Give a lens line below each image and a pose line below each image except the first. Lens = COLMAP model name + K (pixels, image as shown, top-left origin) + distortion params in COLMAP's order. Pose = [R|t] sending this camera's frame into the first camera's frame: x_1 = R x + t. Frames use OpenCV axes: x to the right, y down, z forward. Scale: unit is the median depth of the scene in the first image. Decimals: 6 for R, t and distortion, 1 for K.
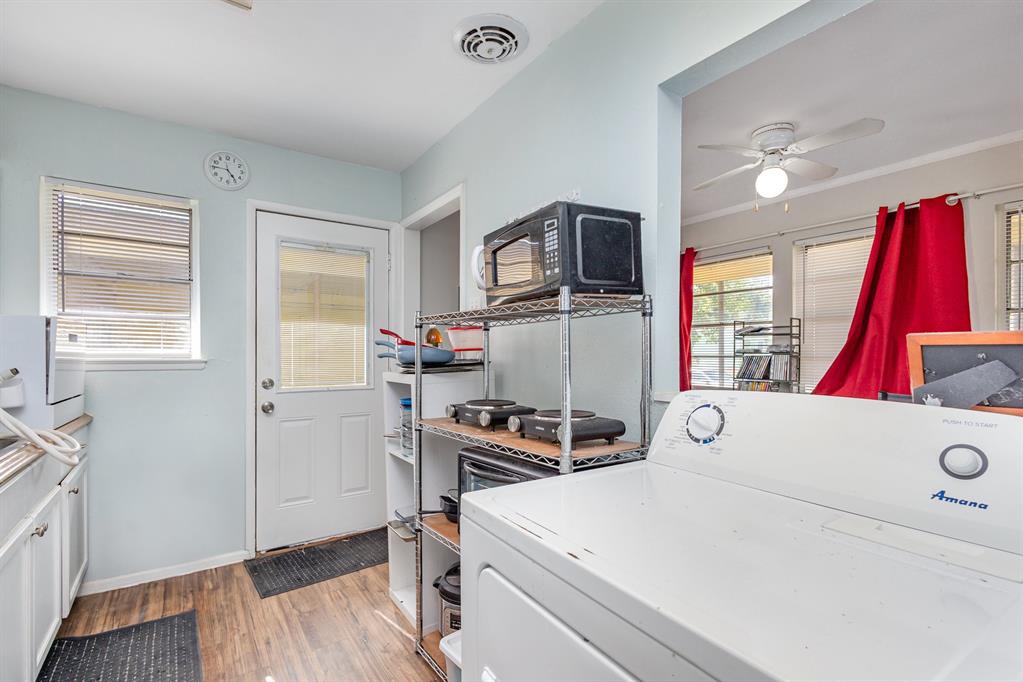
lens RADIAL K [[475.9, 0, 511.9], [0, 475.9, 353.5], [0, 0, 1]] dist [0.003746, -0.000608]
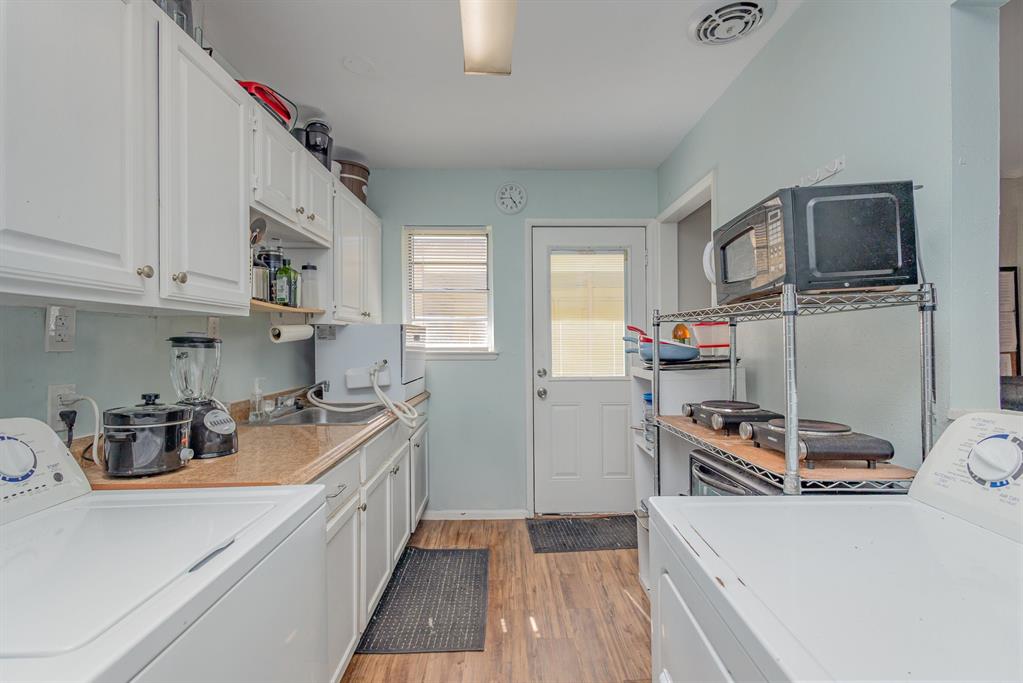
lens RADIAL K [[469.2, 0, 511.5], [0, 469.2, 341.5], [0, 0, 1]] dist [0.000543, -0.000003]
pose [[0.832173, -0.004616, -0.554498, 0.097466], [0.006768, 0.999975, 0.001833, -0.022806], [0.554475, -0.005278, 0.832183, -0.010769]]
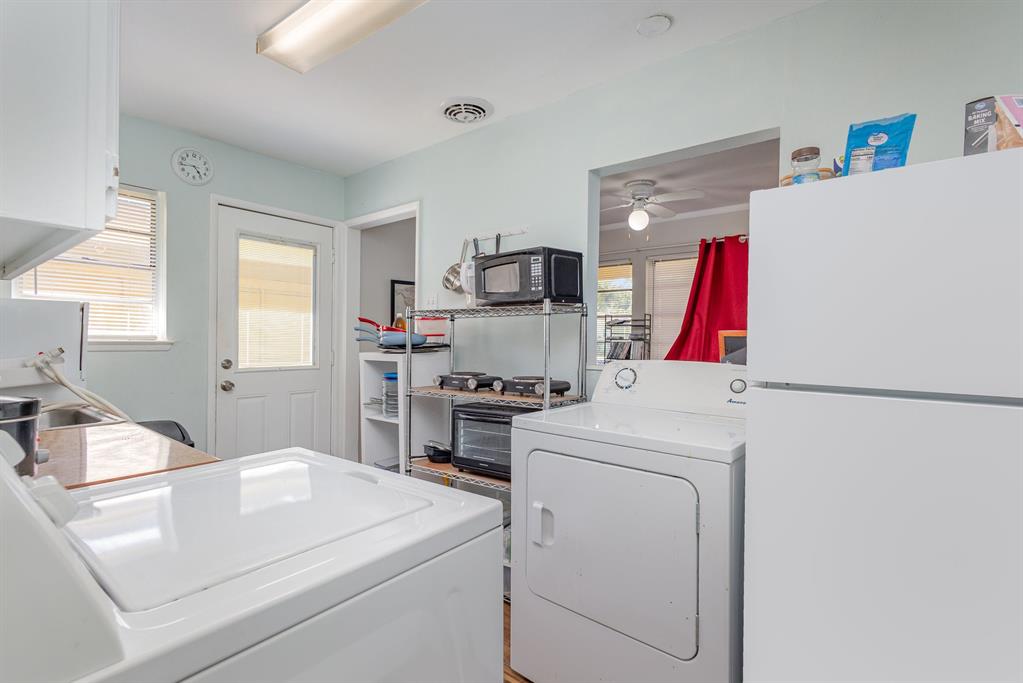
lens RADIAL K [[478.0, 0, 511.5], [0, 478.0, 341.5], [0, 0, 1]] dist [0.001033, 0.000033]
pose [[0.958100, 0.006940, 0.286350, -0.283033], [-0.008755, 0.999949, 0.005059, 0.000647], [-0.286300, -0.007354, 0.958112, -0.329630]]
